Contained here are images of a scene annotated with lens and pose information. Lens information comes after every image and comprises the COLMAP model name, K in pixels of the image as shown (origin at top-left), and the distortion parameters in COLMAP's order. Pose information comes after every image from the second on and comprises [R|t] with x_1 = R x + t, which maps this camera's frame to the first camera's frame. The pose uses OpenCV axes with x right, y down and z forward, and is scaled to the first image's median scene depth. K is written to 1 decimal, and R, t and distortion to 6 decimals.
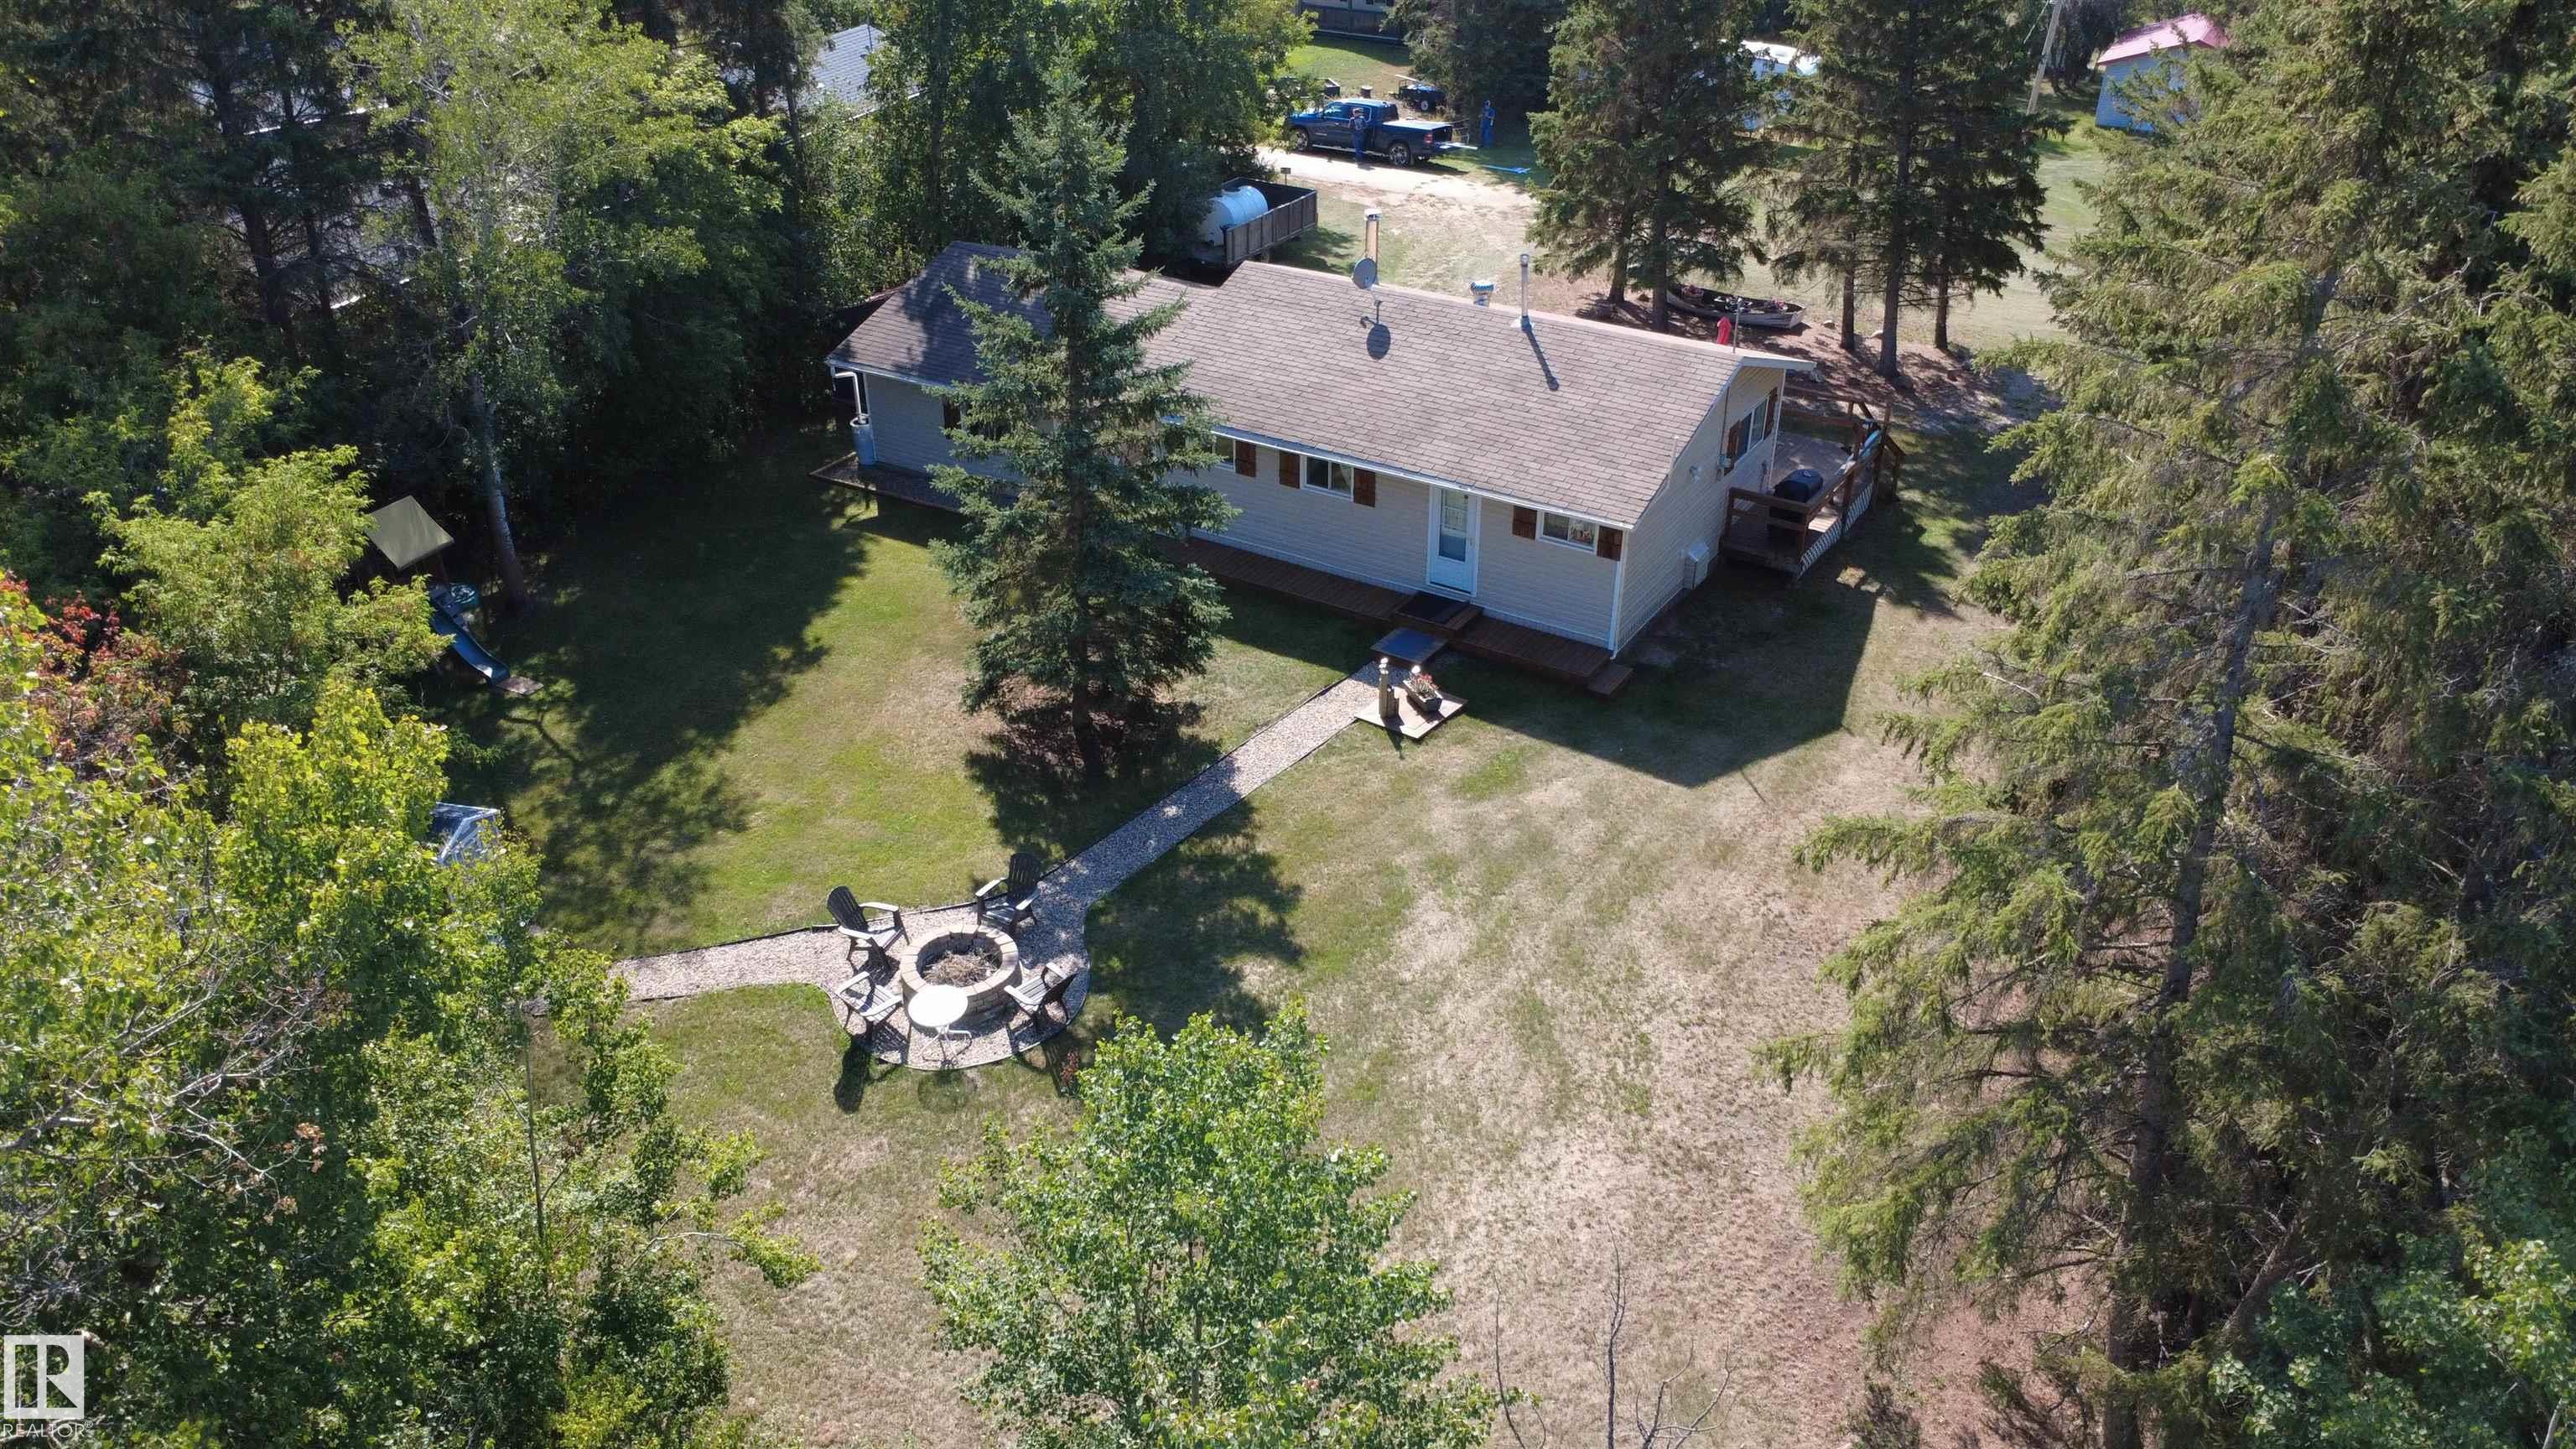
lens RADIAL K [[1937.8, 0, 1301.0], [0, 1937.8, 749.2], [0, 0, 1]] dist [0.006085, -0.005475]
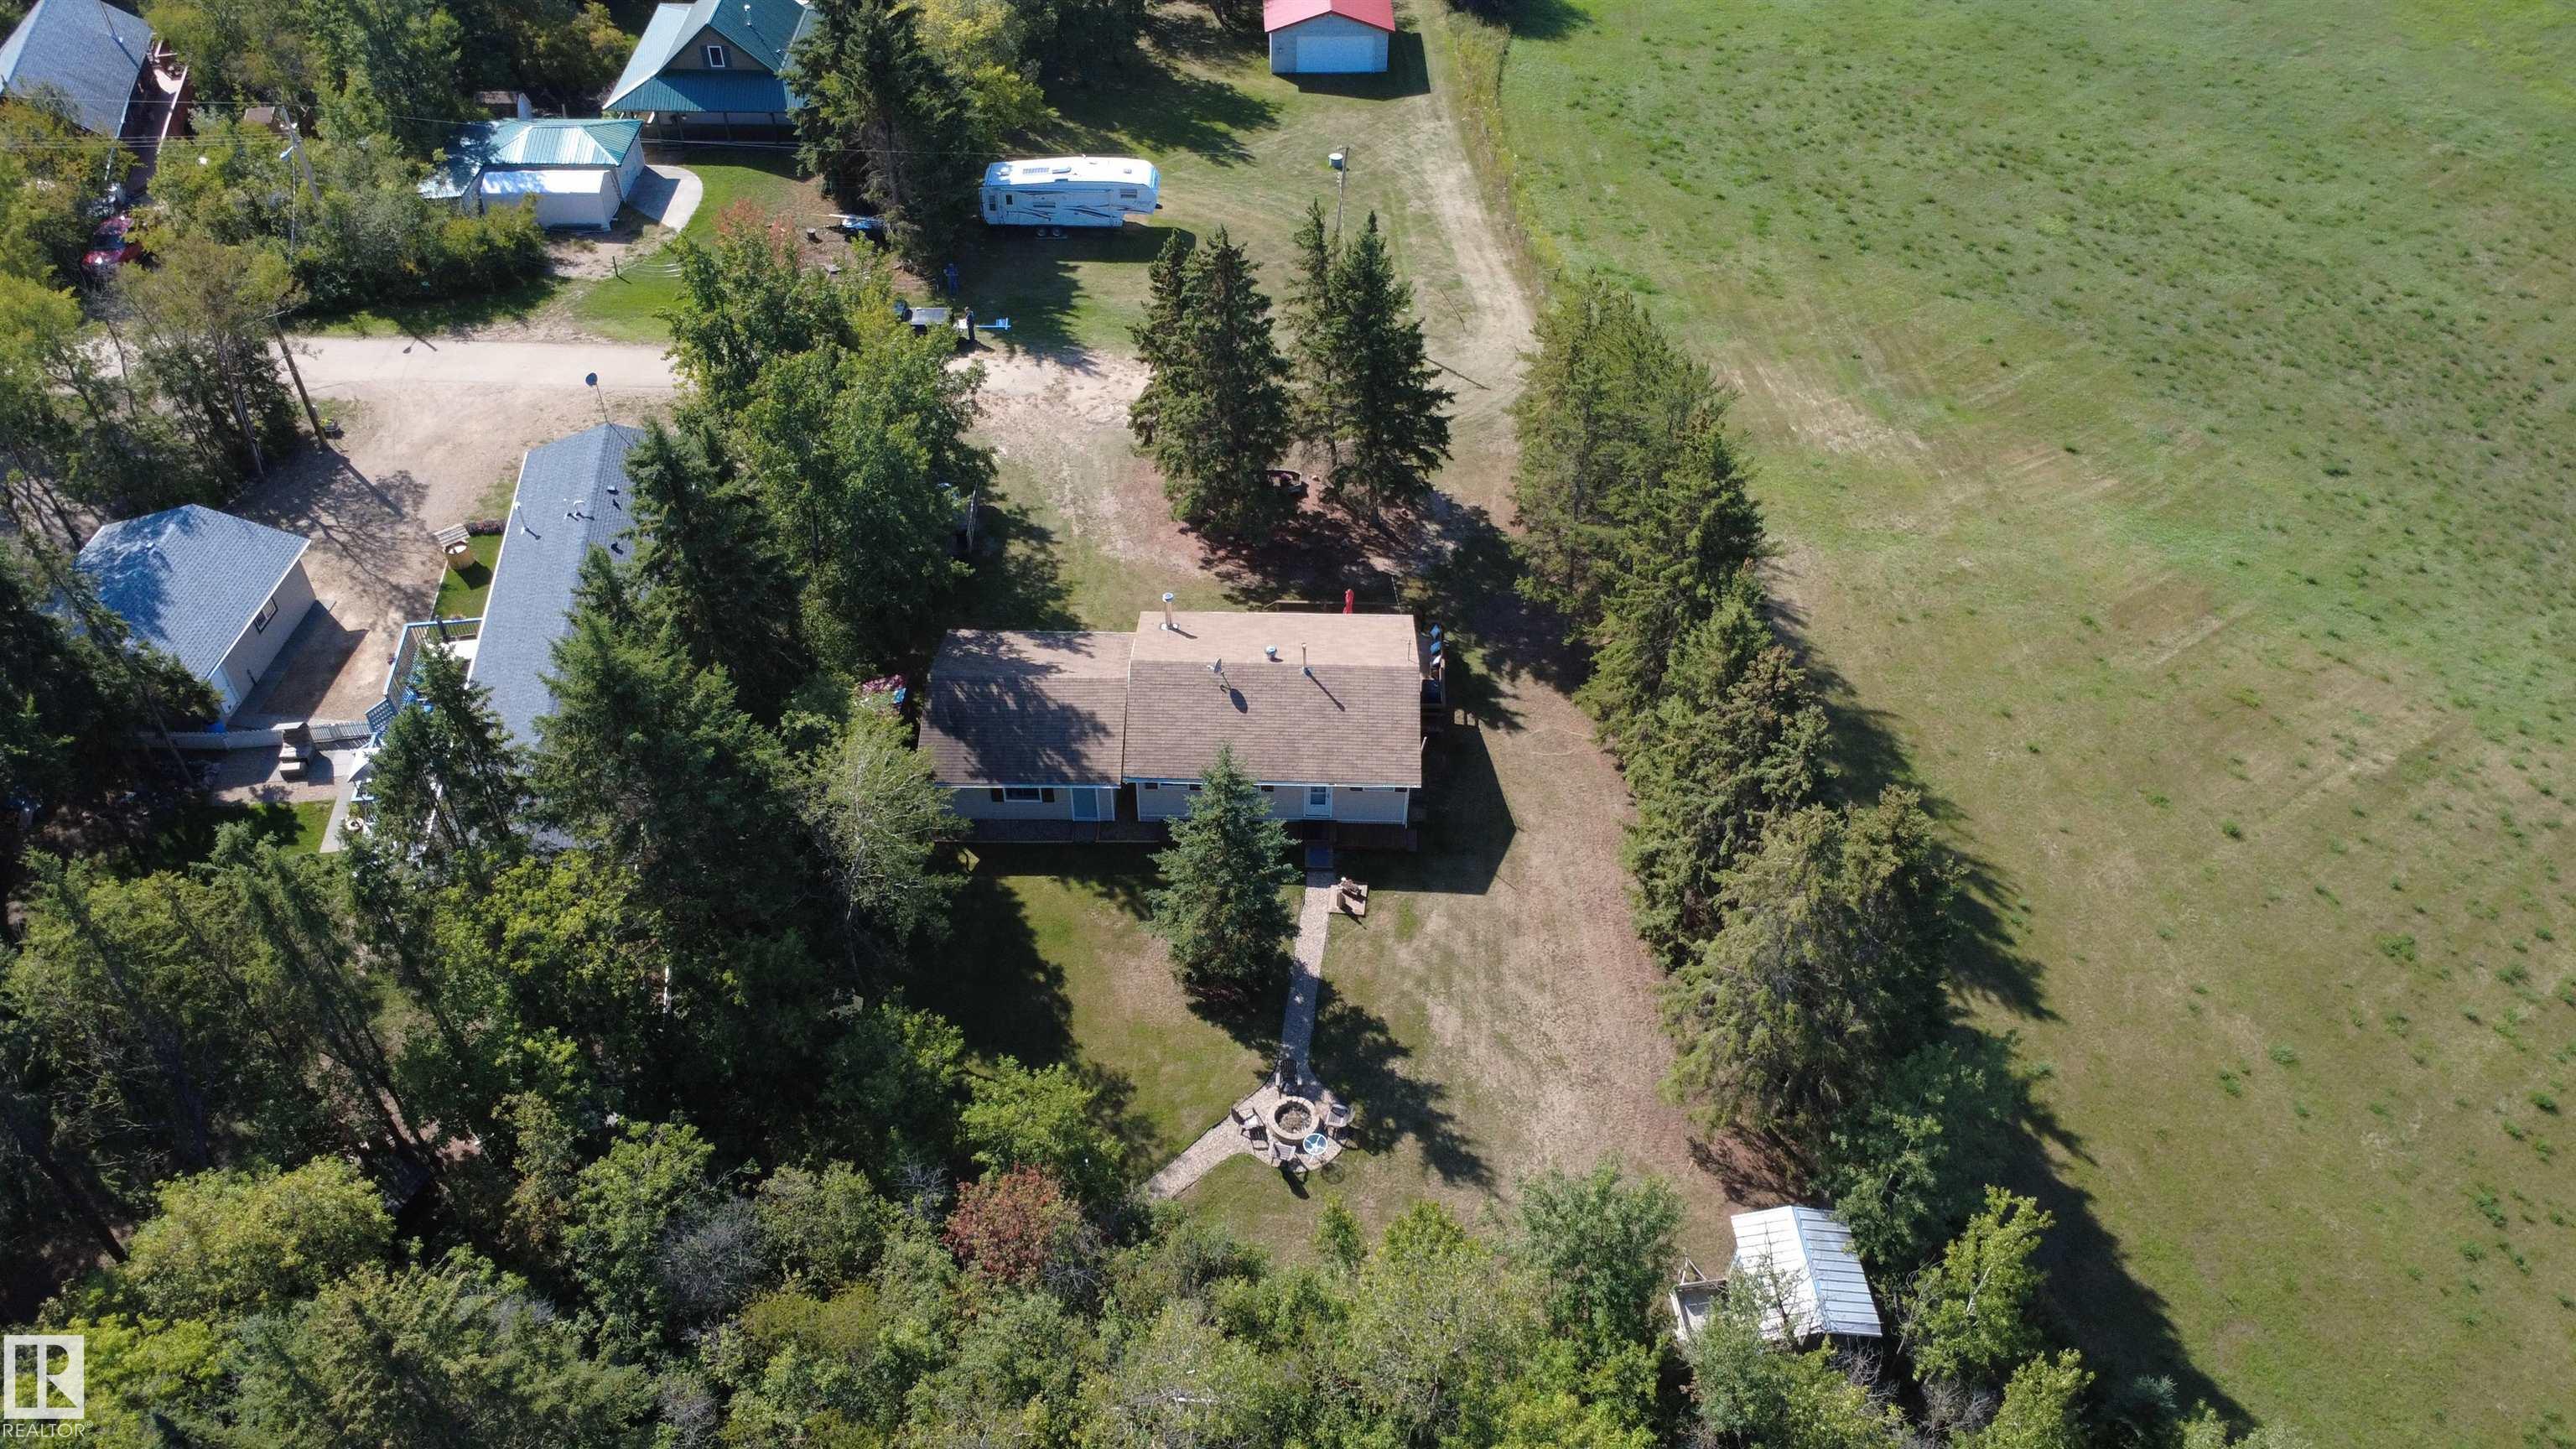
lens RADIAL K [[1937.8, 0, 1281.4], [0, 1937.8, 724.2], [0, 0, 1]] dist [0.006085, -0.005475]
pose [[0.864017, -0.344715, 0.366942, -0.748621], [0.250820, 0.926670, 0.279949, -0.839769], [-0.436537, -0.149845, 0.887120, -0.856207]]
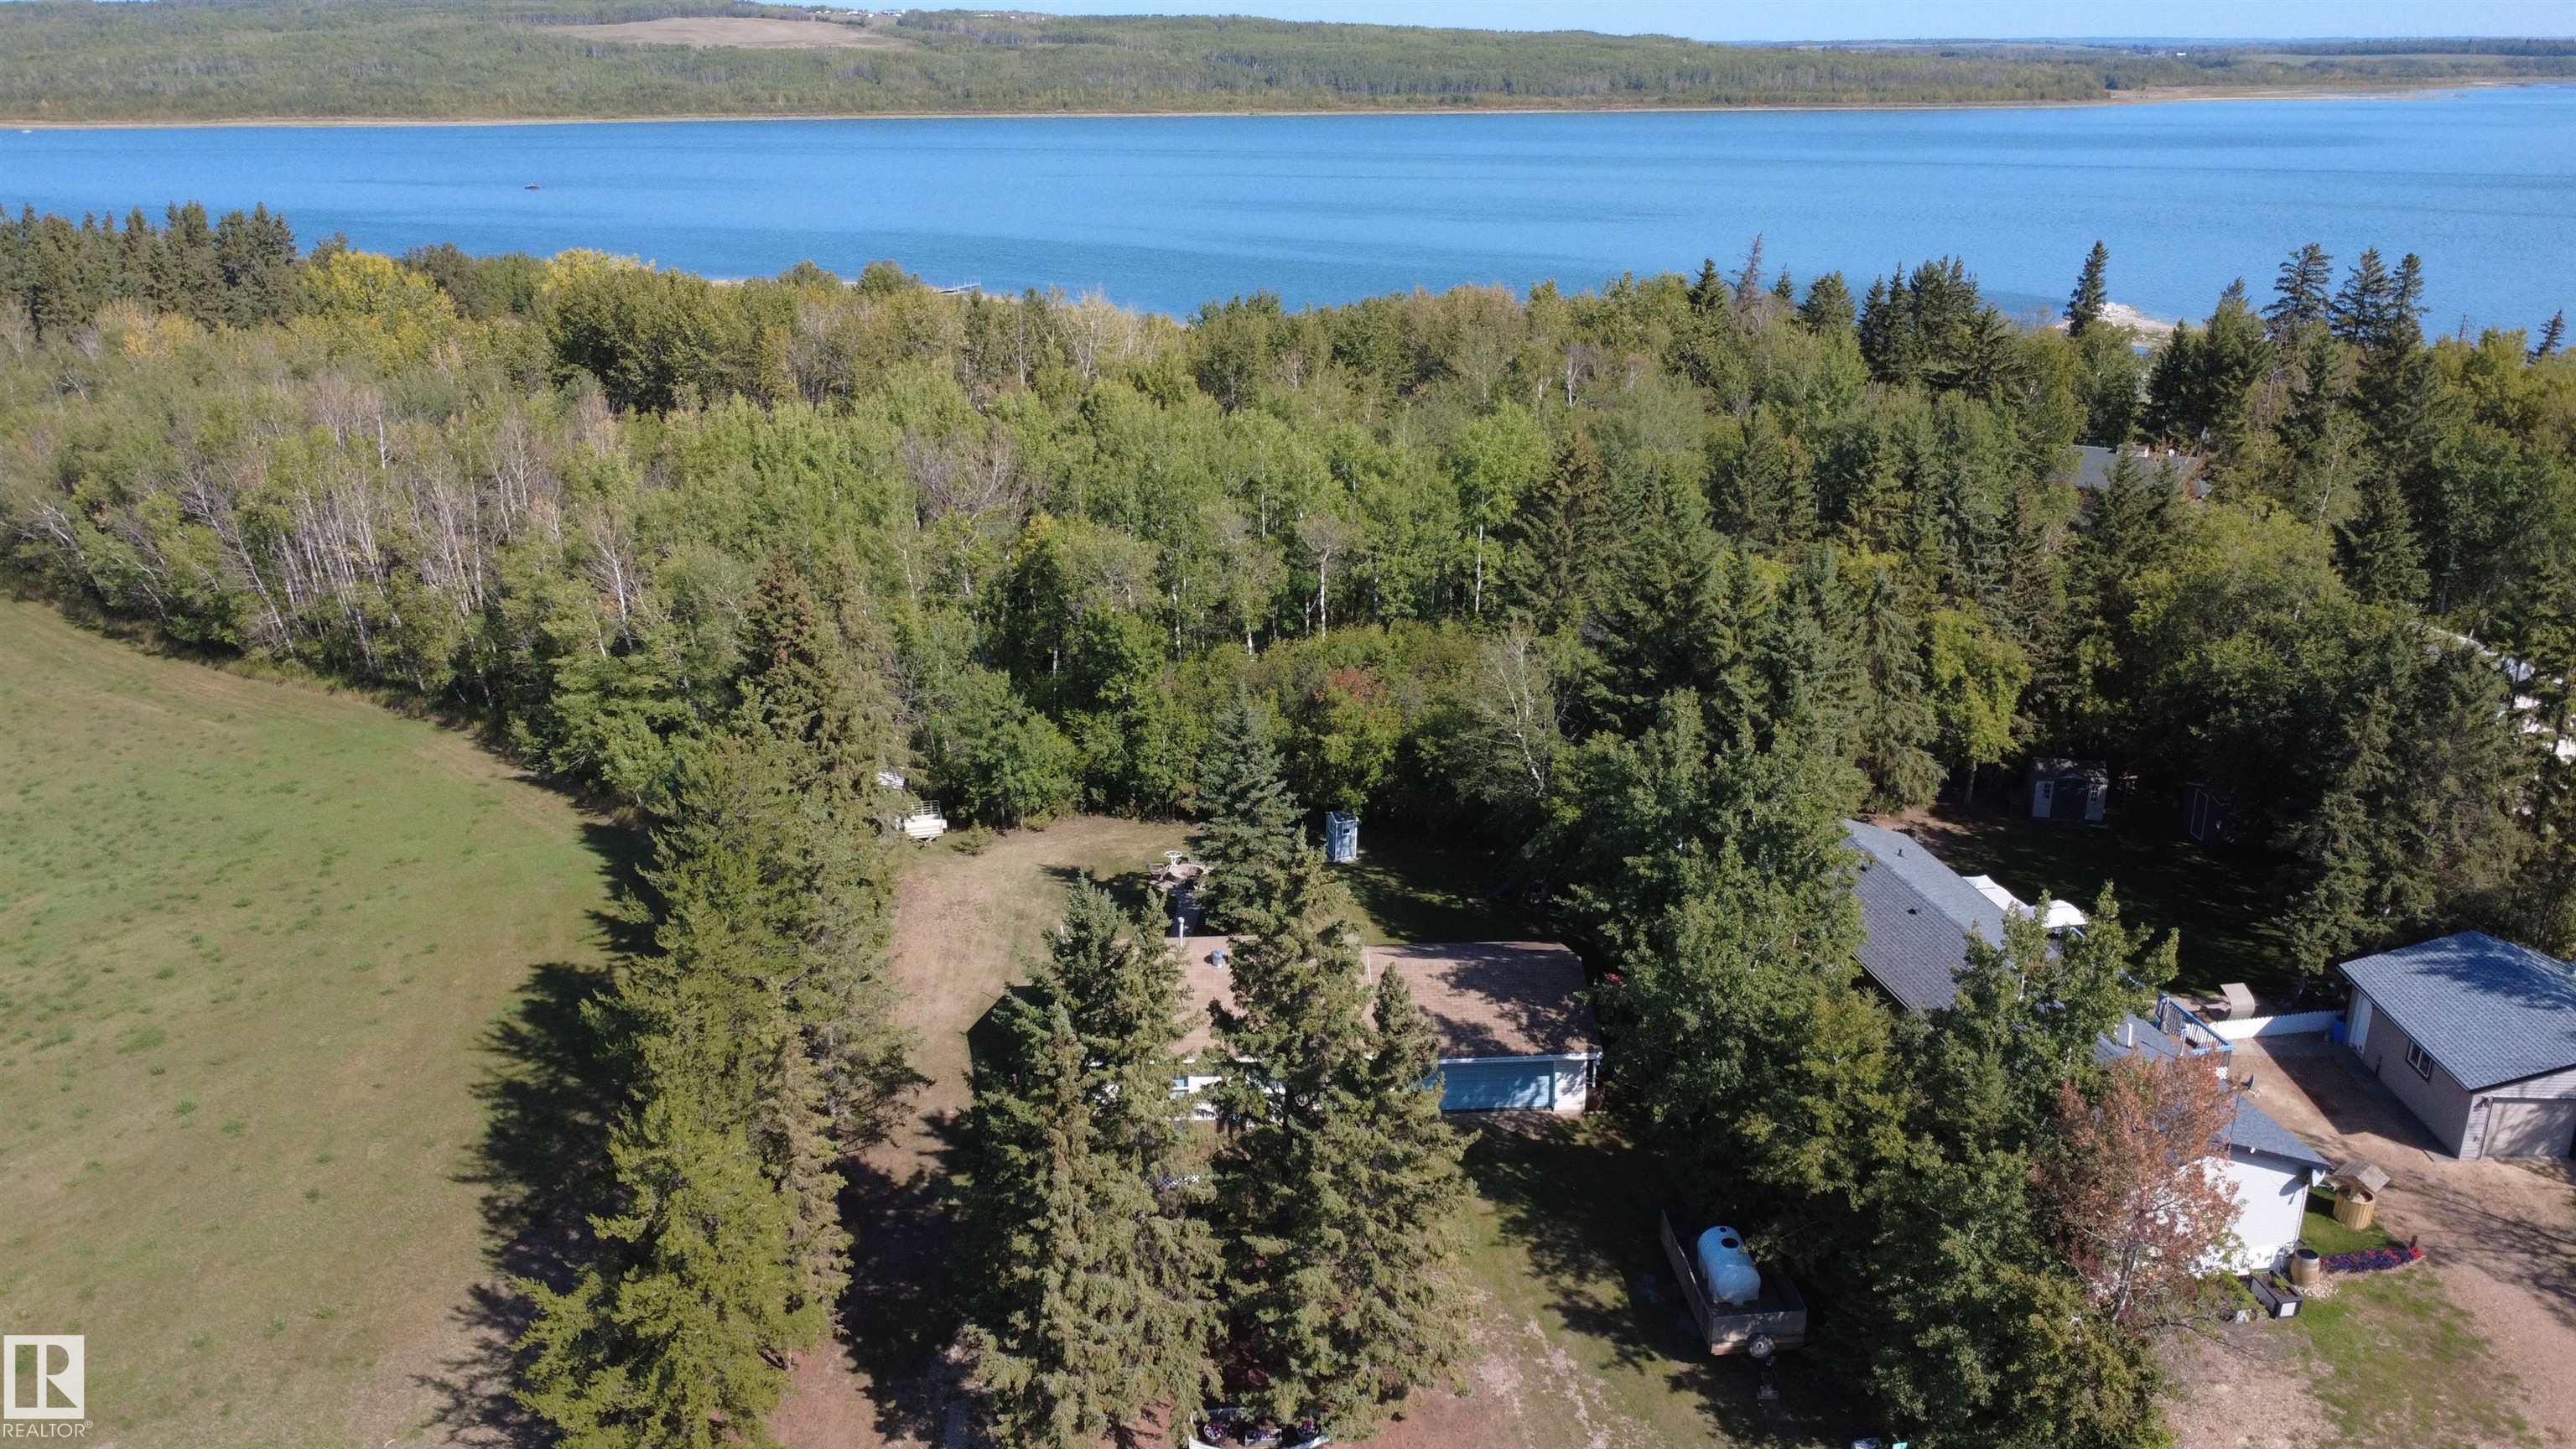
lens RADIAL K [[1937.8, 0, 1286.3], [0, 1937.8, 740.0], [0, 0, 1]] dist [0.006085, -0.005475]
pose [[-0.827634, 0.186358, -0.529426, 1.113628], [-0.284993, 0.673086, 0.682447, -1.900072], [0.483529, 0.715699, -0.503958, 2.119230]]
